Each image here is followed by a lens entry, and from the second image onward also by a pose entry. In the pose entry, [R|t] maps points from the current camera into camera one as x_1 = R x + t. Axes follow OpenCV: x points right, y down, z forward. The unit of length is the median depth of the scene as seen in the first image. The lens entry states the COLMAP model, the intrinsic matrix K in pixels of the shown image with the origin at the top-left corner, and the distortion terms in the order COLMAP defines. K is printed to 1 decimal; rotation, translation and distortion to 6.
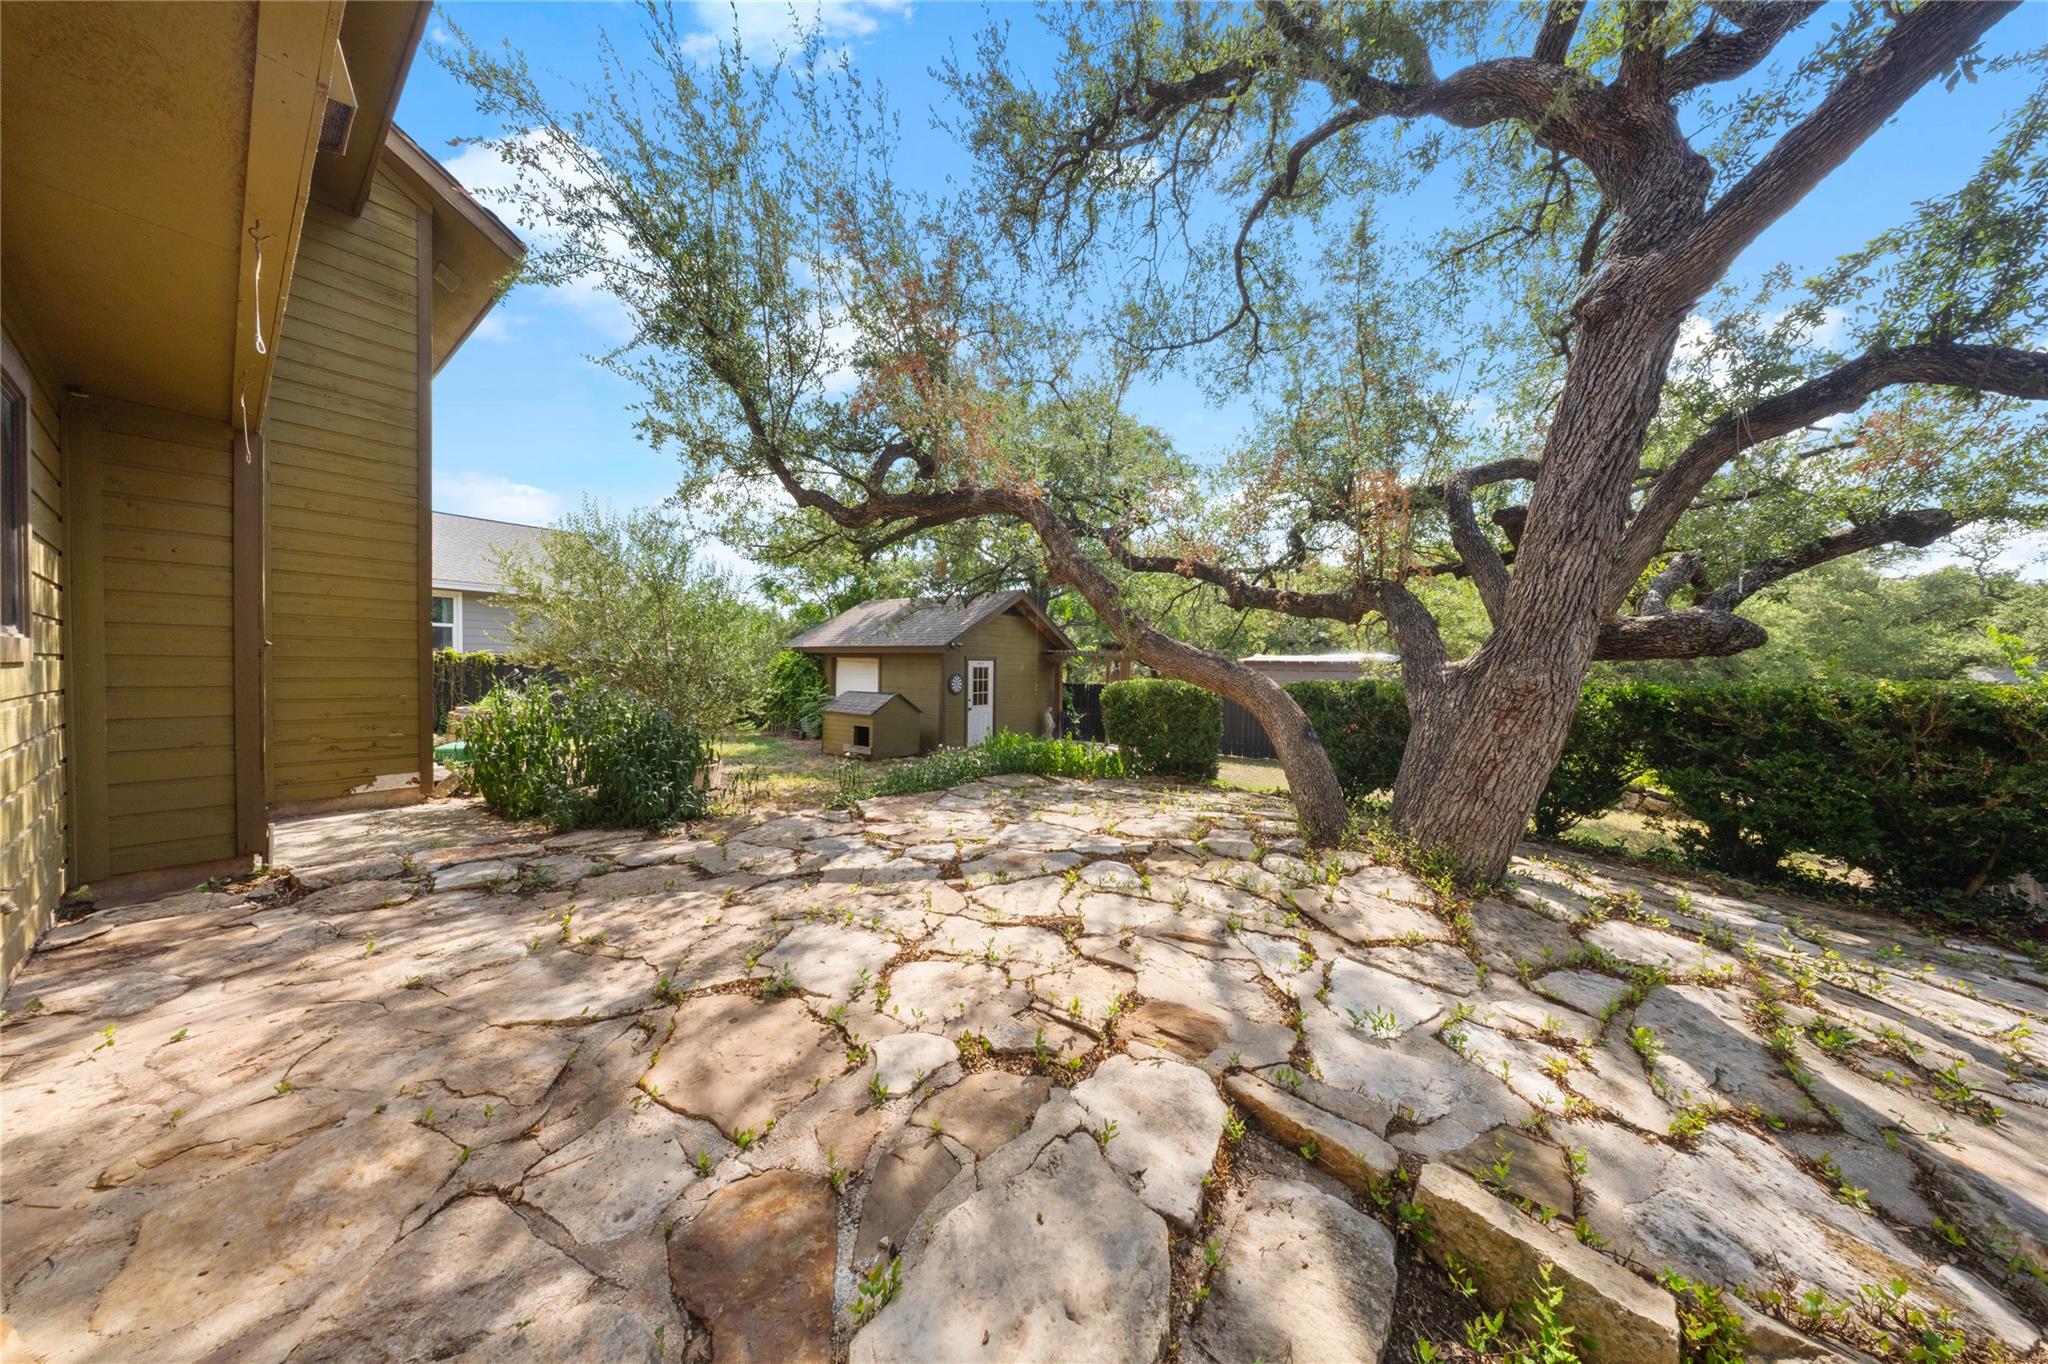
lens RADIAL K [[598.3, 0, 1024.0], [0, 598.3, 682.0], [0, 0, 1]] dist [0.000276, -0.000006]
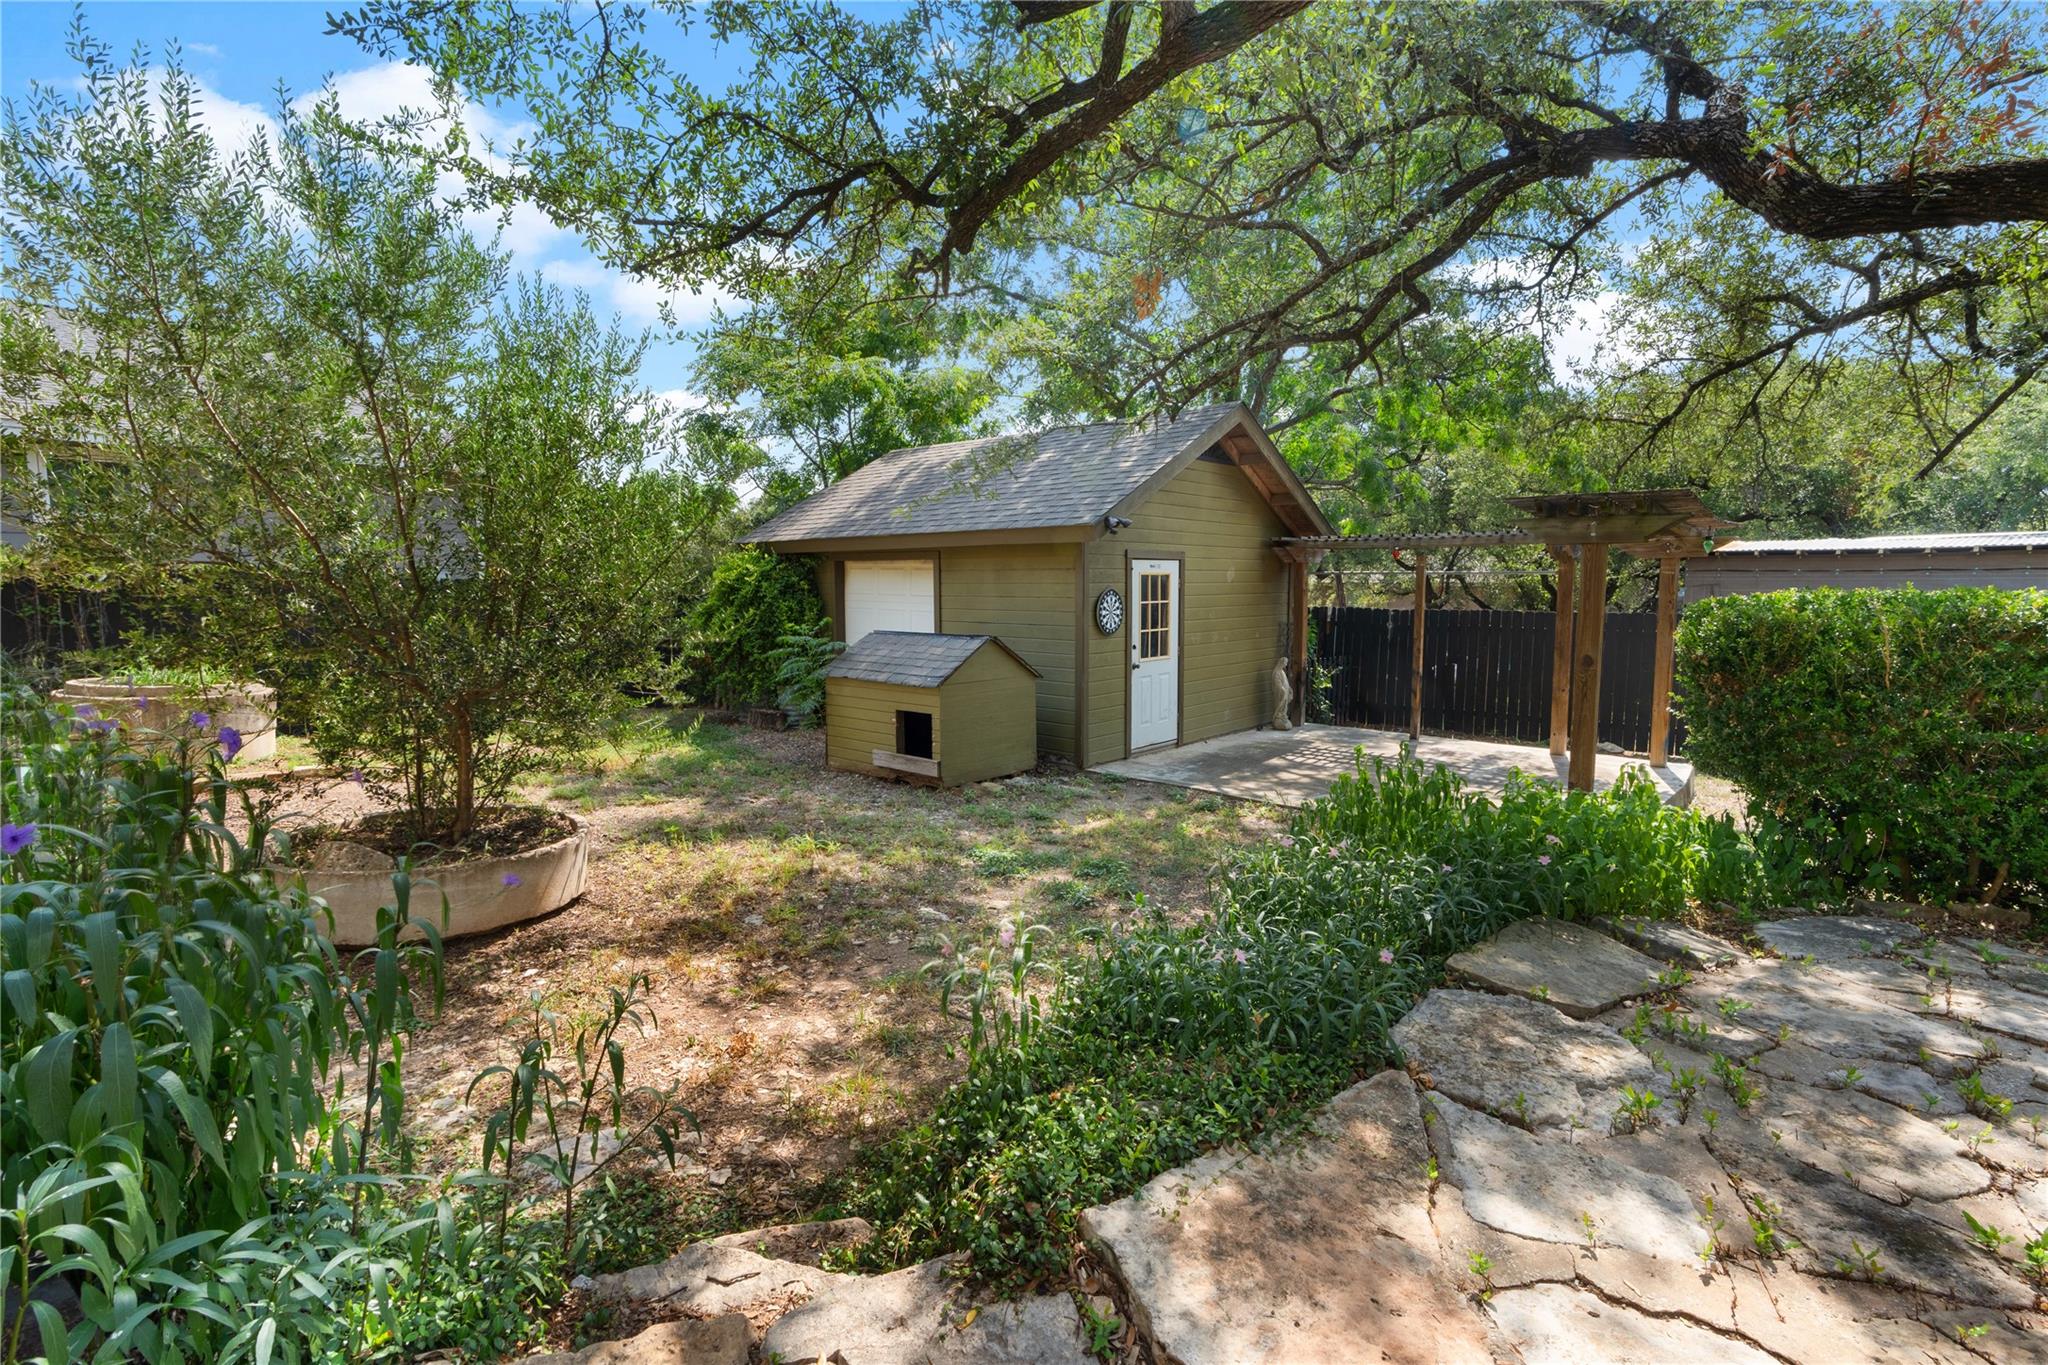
lens RADIAL K [[919.6, 0, 1019.8], [0, 919.6, 663.0], [0, 0, 1]] dist [0.000758, 0.000189]
pose [[0.995573, -0.011470, -0.093290, -0.110224], [0.017167, 0.998021, 0.060497, -0.001434], [0.092412, -0.061831, 0.993799, 0.283531]]
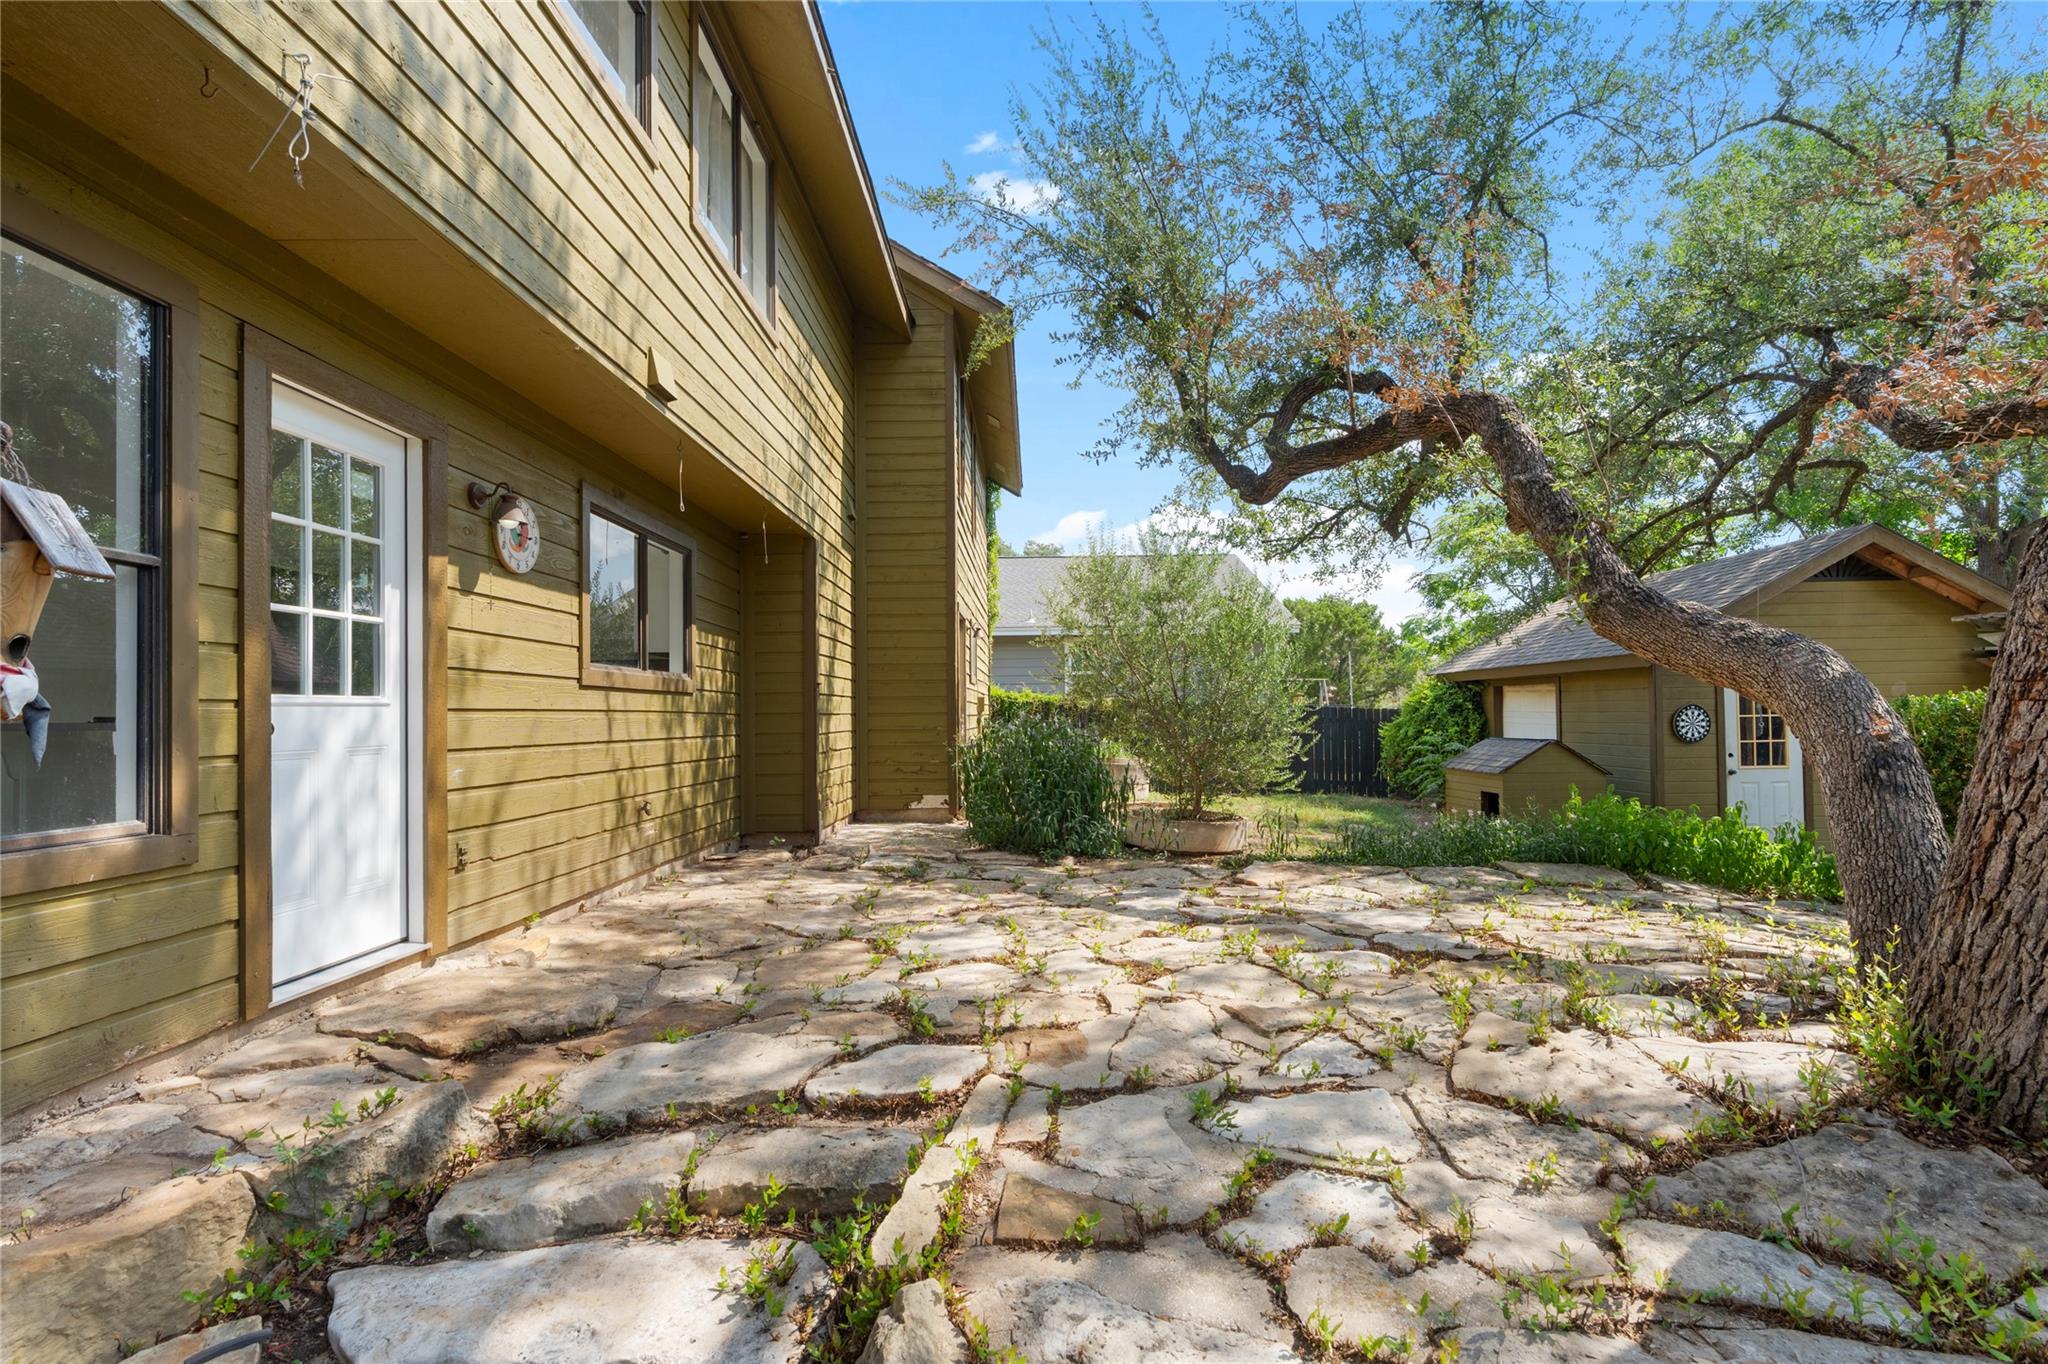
lens RADIAL K [[935.0, 0, 1020.1], [0, 935.0, 716.2], [0, 0, 1]] dist [0.000051, -0.000078]
pose [[0.582635, -0.023795, -0.812386, 0.205169], [0.000448, 0.999581, -0.028957, 0.019600], [0.812734, 0.016508, 0.582401, 0.024063]]
